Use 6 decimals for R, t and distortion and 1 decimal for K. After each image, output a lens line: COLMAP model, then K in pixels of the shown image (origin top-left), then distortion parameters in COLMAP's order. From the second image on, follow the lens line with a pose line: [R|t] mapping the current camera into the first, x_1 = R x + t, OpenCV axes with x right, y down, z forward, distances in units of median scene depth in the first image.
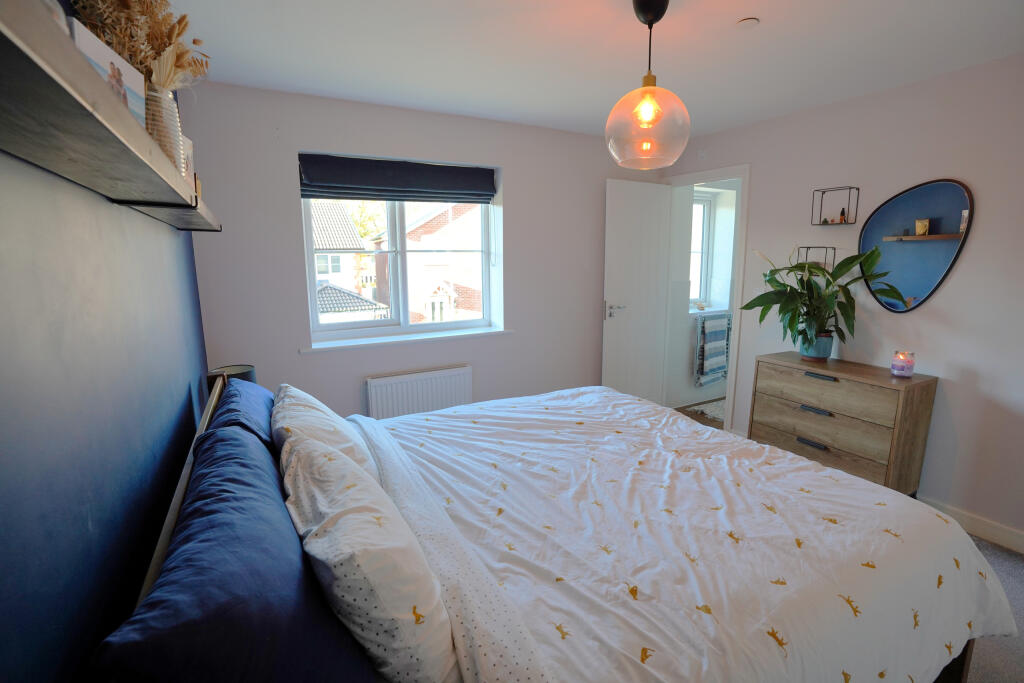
lens RADIAL K [[475.0, 0, 516.6], [0, 475.0, 341.6], [0, 0, 1]] dist [-0.079900, 0.035334]
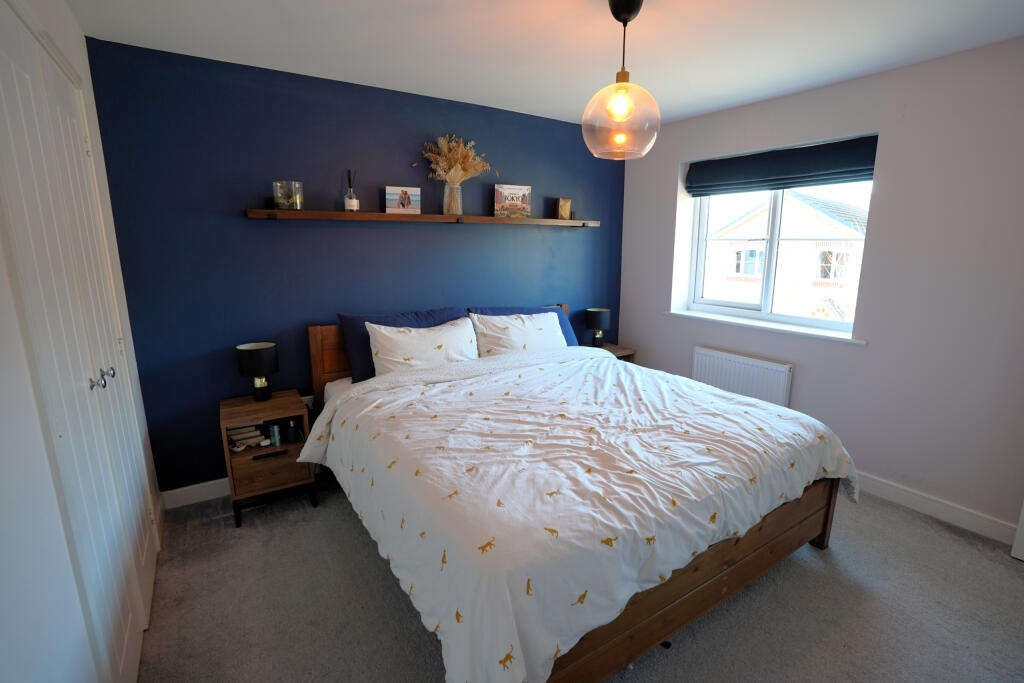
lens RADIAL K [[475.0, 0, 516.6], [0, 475.0, 341.6], [0, 0, 1]] dist [-0.079900, 0.035334]
pose [[0.072700, 0.205951, -0.975858, 1.025644], [-0.180349, 0.965032, 0.190230, -0.096583], [0.980912, 0.162166, 0.107301, 0.534423]]
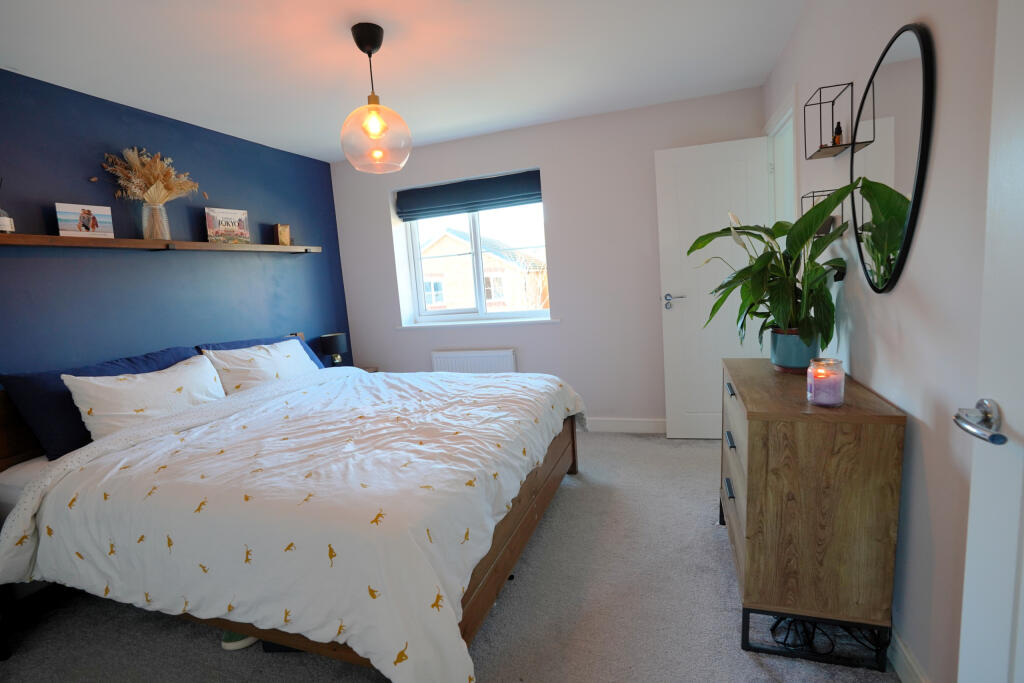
lens RADIAL K [[475.0, 0, 516.6], [0, 475.0, 341.6], [0, 0, 1]] dist [-0.079900, 0.035334]
pose [[0.671089, 0.056784, -0.739199, 1.045147], [-0.060566, 0.997929, 0.021674, 0.009824], [0.738899, 0.030225, 0.673138, 0.347792]]
